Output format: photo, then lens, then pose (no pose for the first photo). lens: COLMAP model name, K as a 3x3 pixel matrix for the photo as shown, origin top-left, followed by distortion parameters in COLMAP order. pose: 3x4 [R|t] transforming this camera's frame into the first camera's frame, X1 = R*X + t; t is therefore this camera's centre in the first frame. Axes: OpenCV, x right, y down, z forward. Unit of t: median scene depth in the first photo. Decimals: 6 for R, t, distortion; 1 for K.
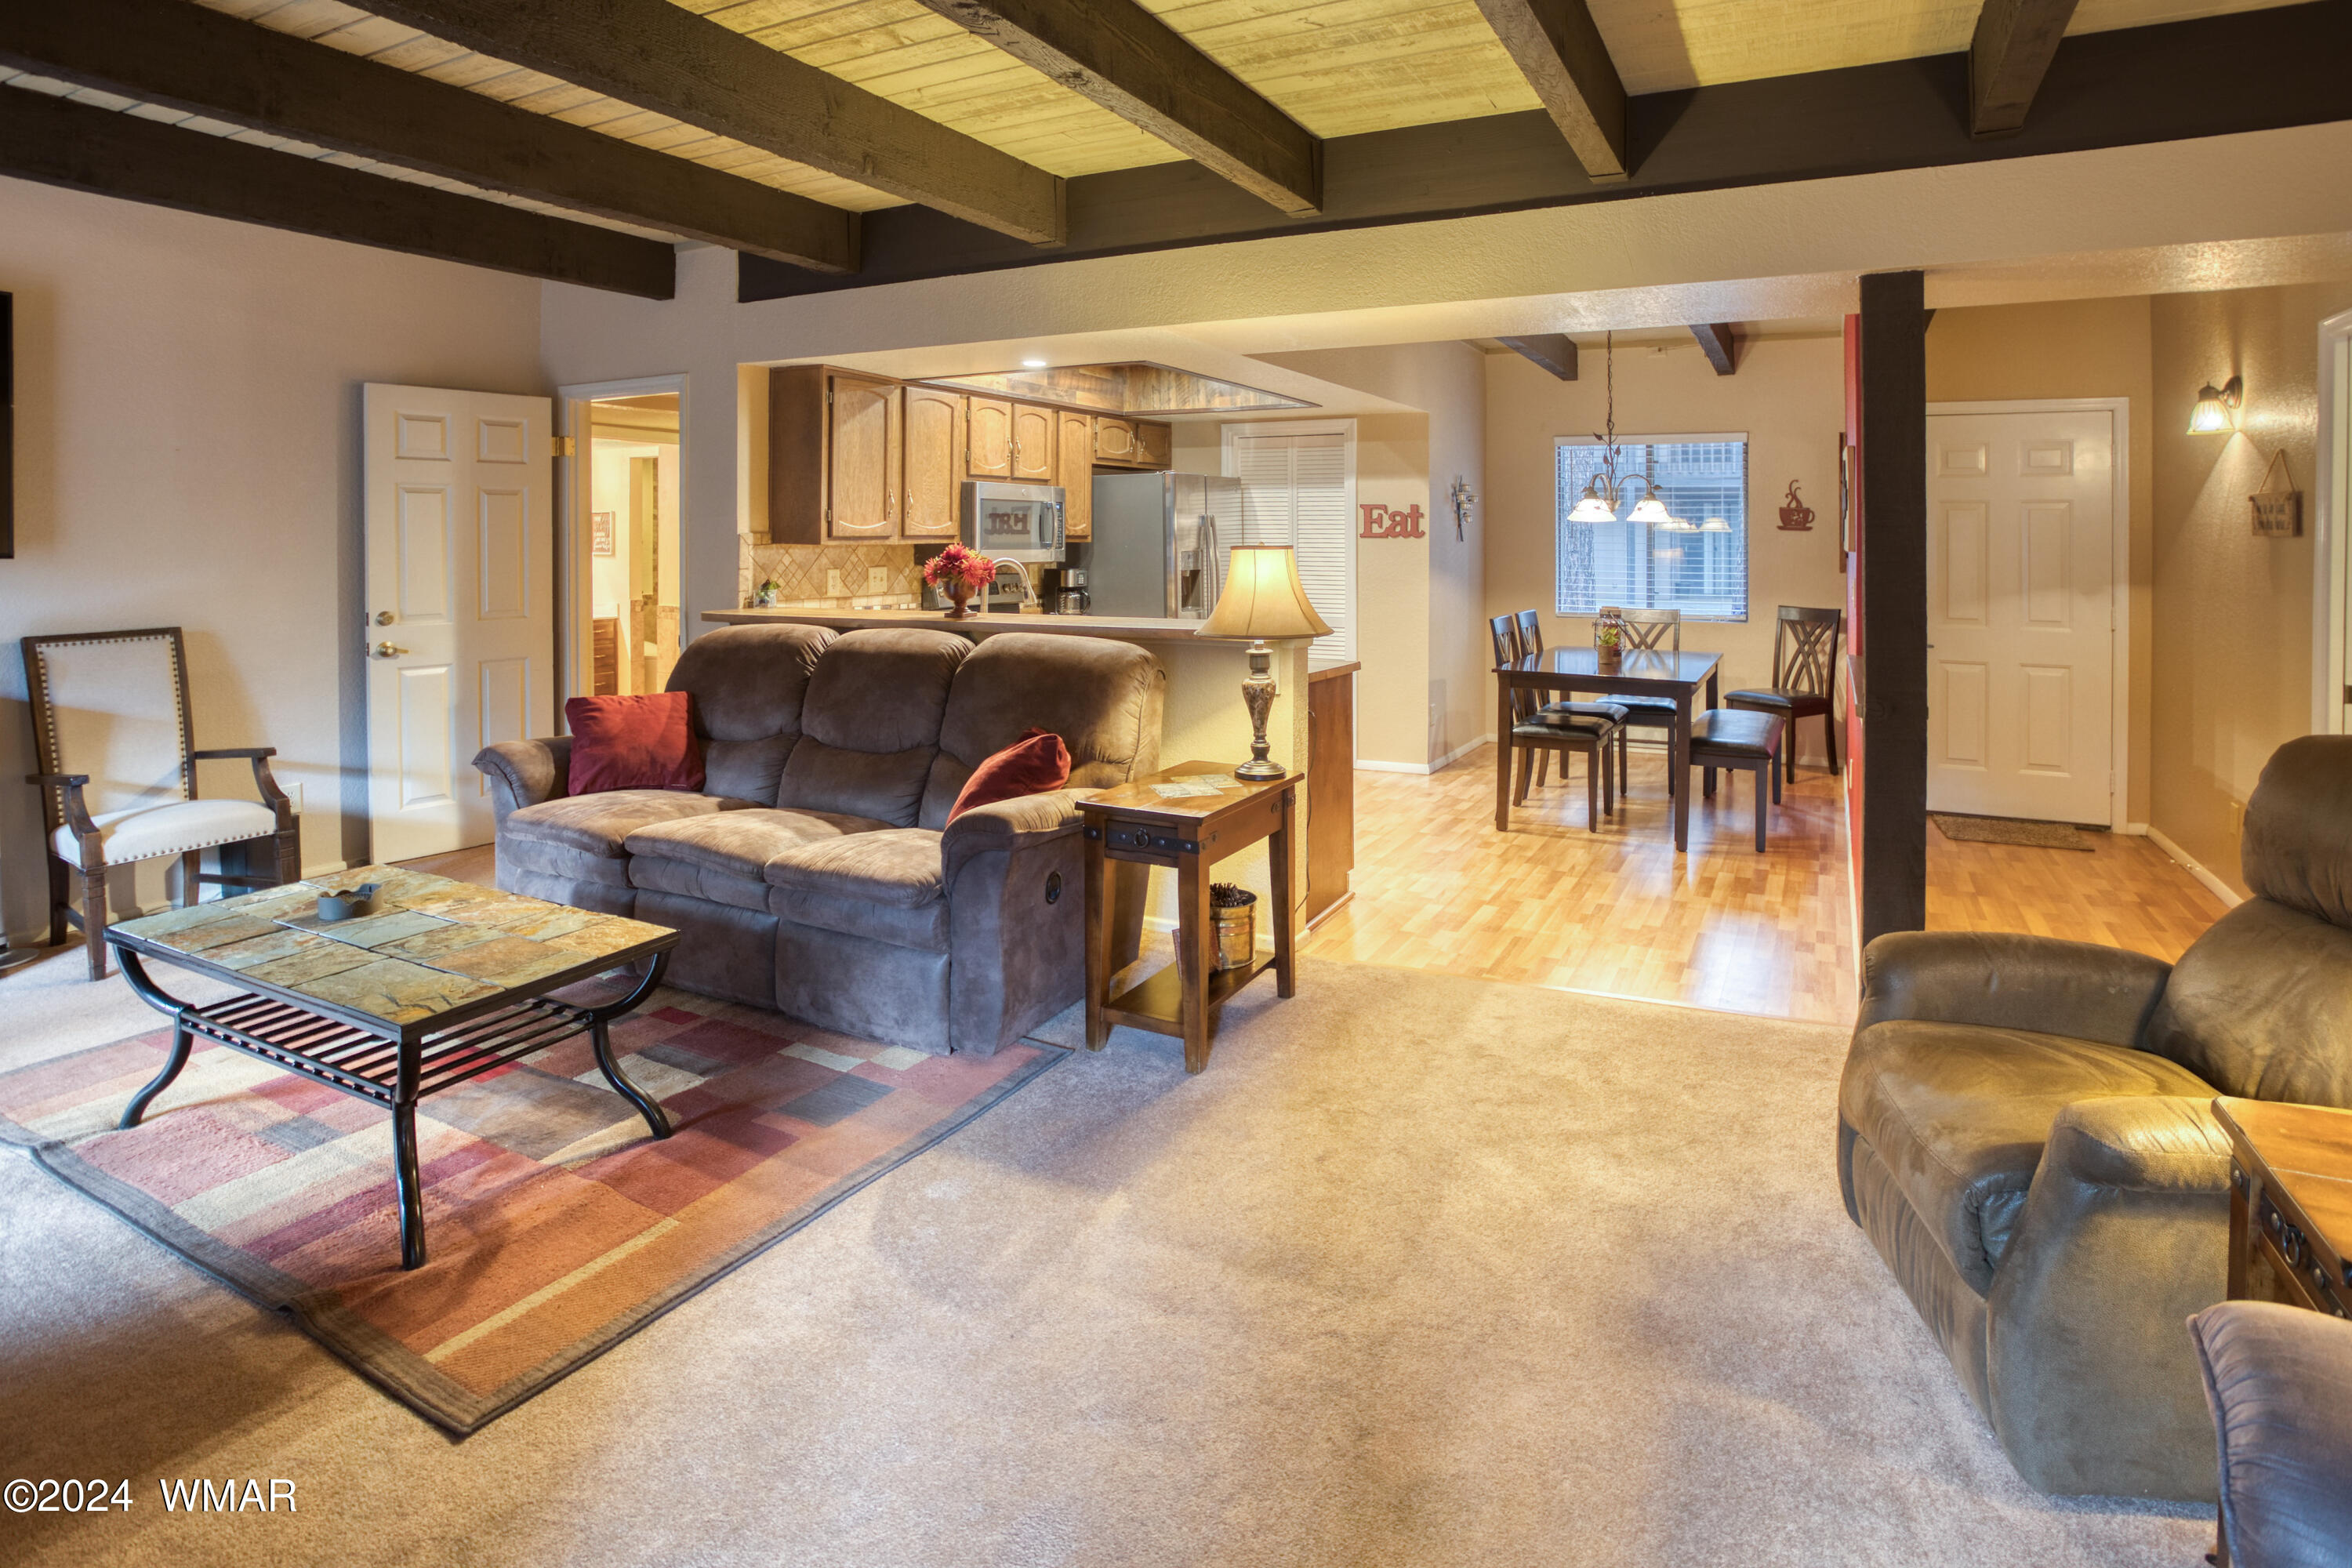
lens RADIAL K [[1241.4, 0, 1187.2], [0, 1241.4, 464.4], [0, 0, 1]] dist [0.002791, 0.000717]
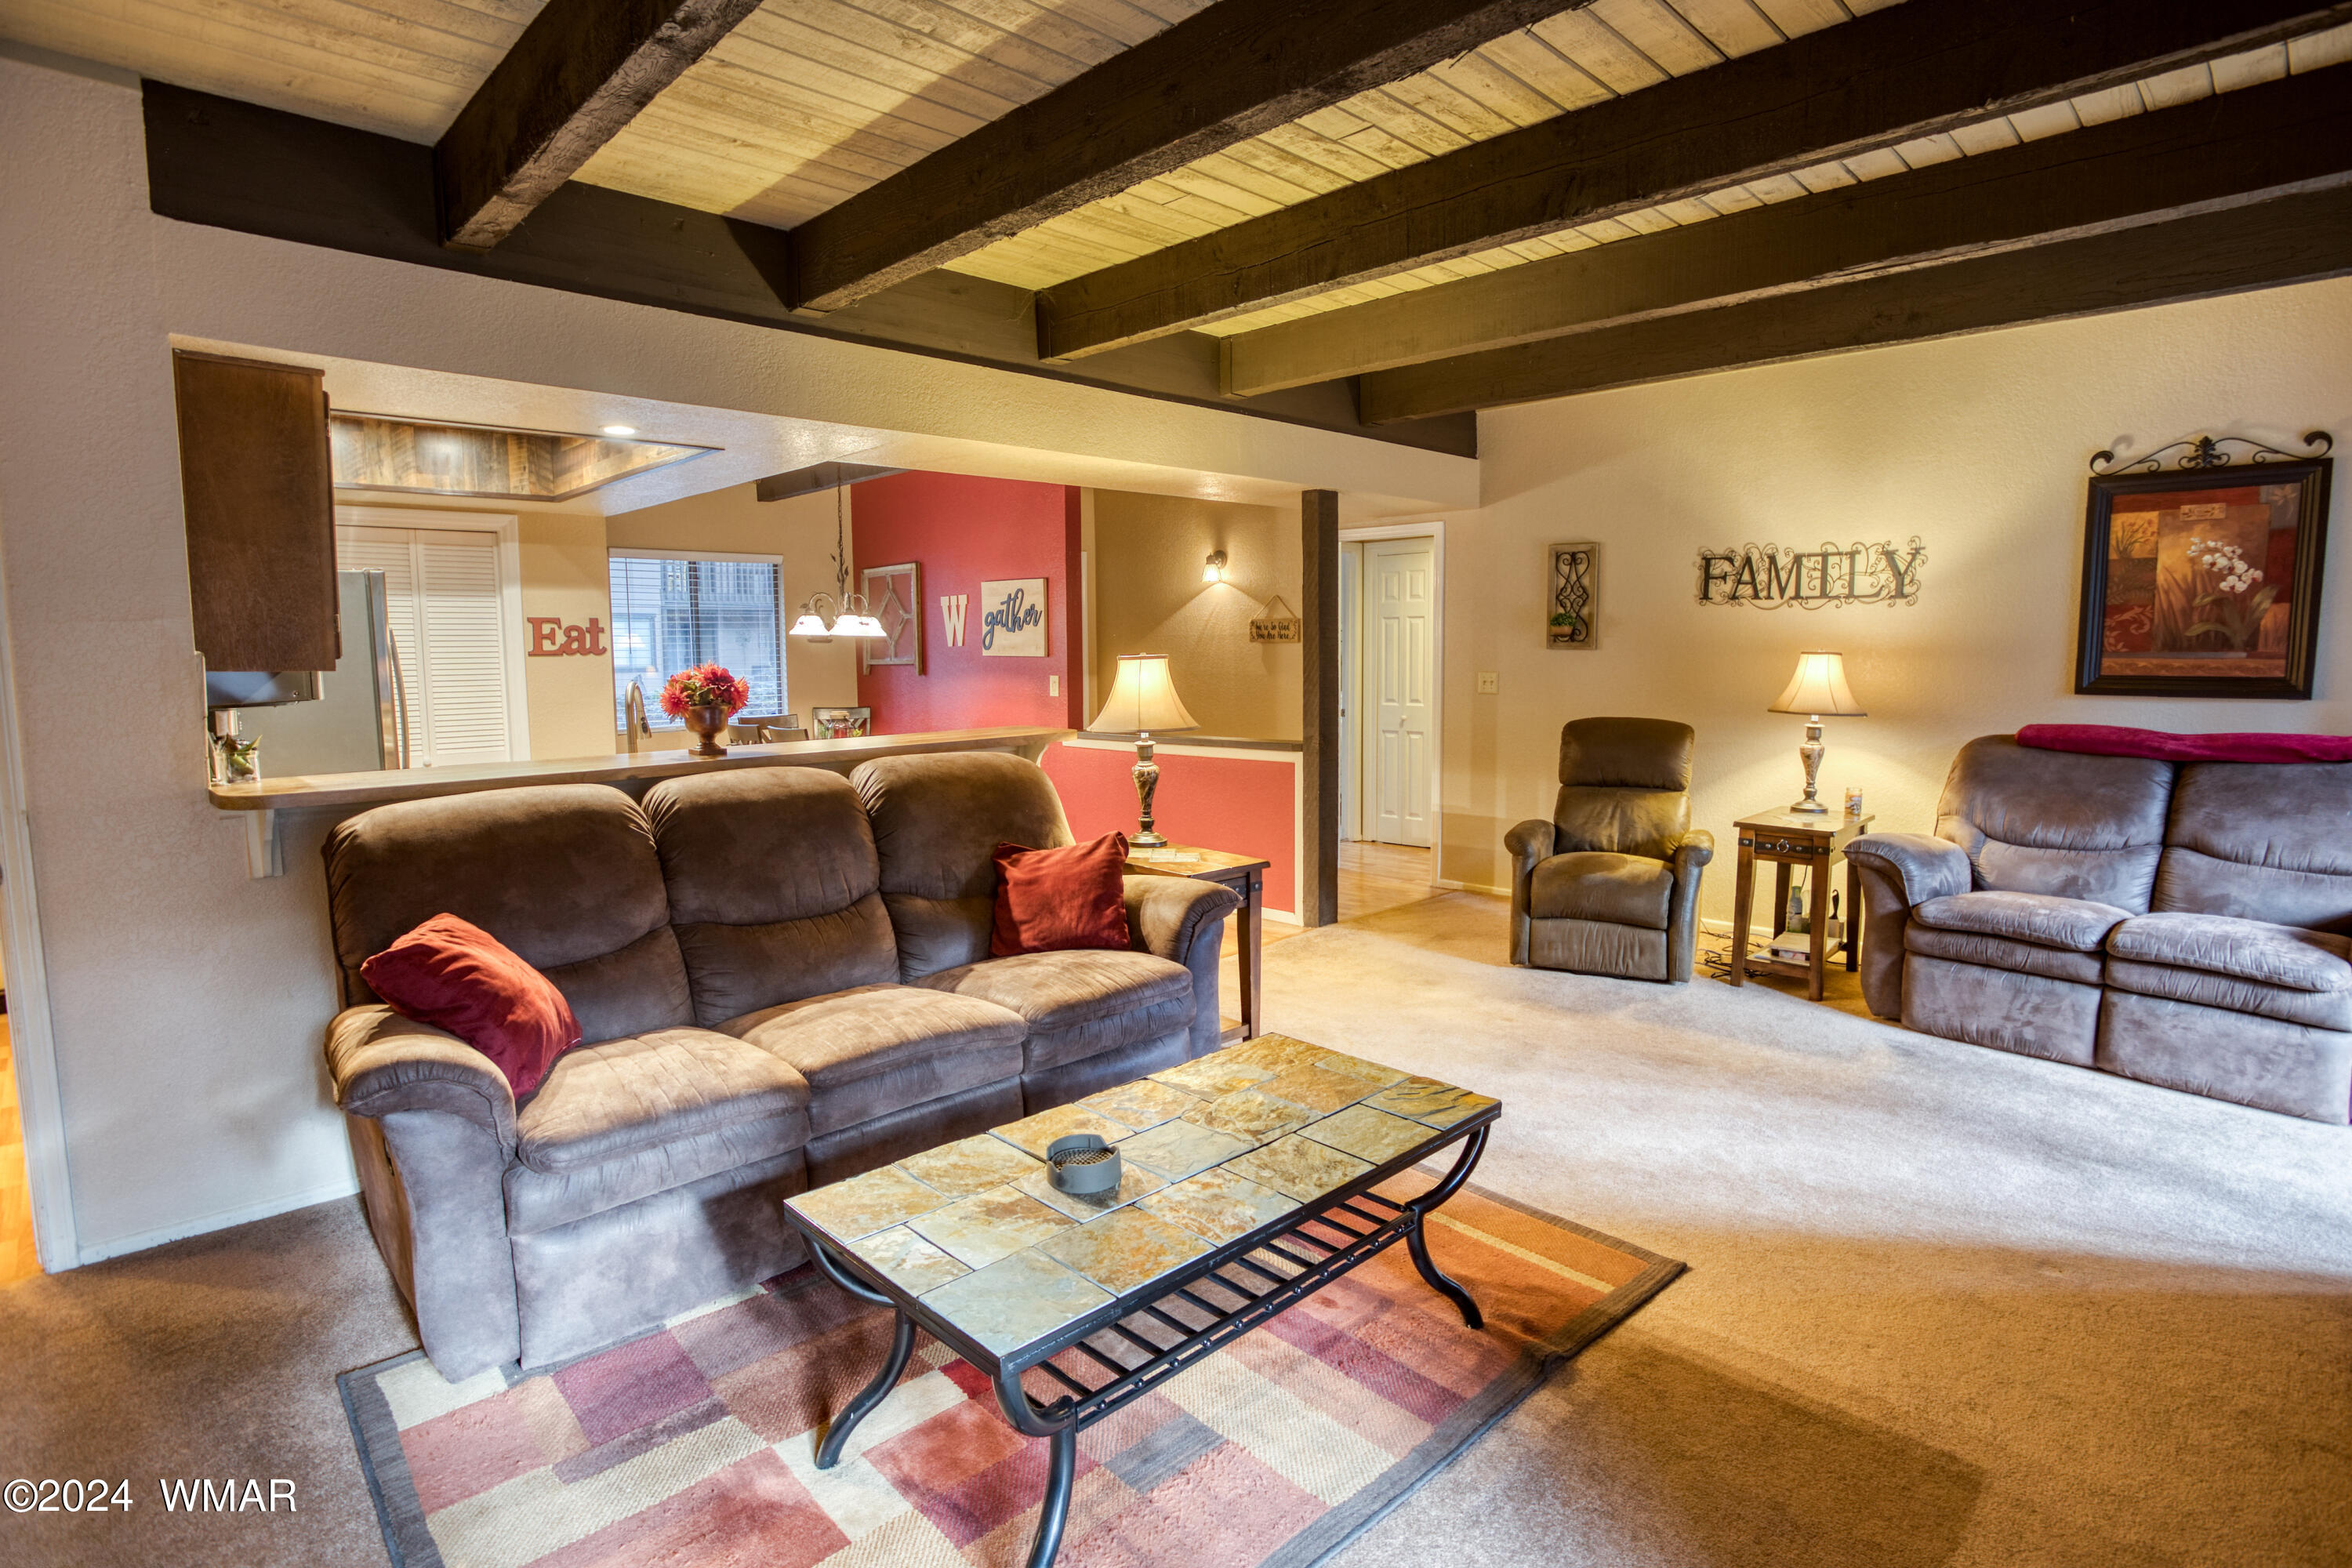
lens RADIAL K [[1184.0, 0, 1182.5], [0, 1184.0, 770.7], [0, 0, 1]] dist [-0.002327, 0.000455]
pose [[0.295088, -0.111743, 0.948913, -0.569605], [-0.038950, 0.990905, 0.128801, 0.015146], [-0.954676, -0.074967, 0.288052, 0.344209]]
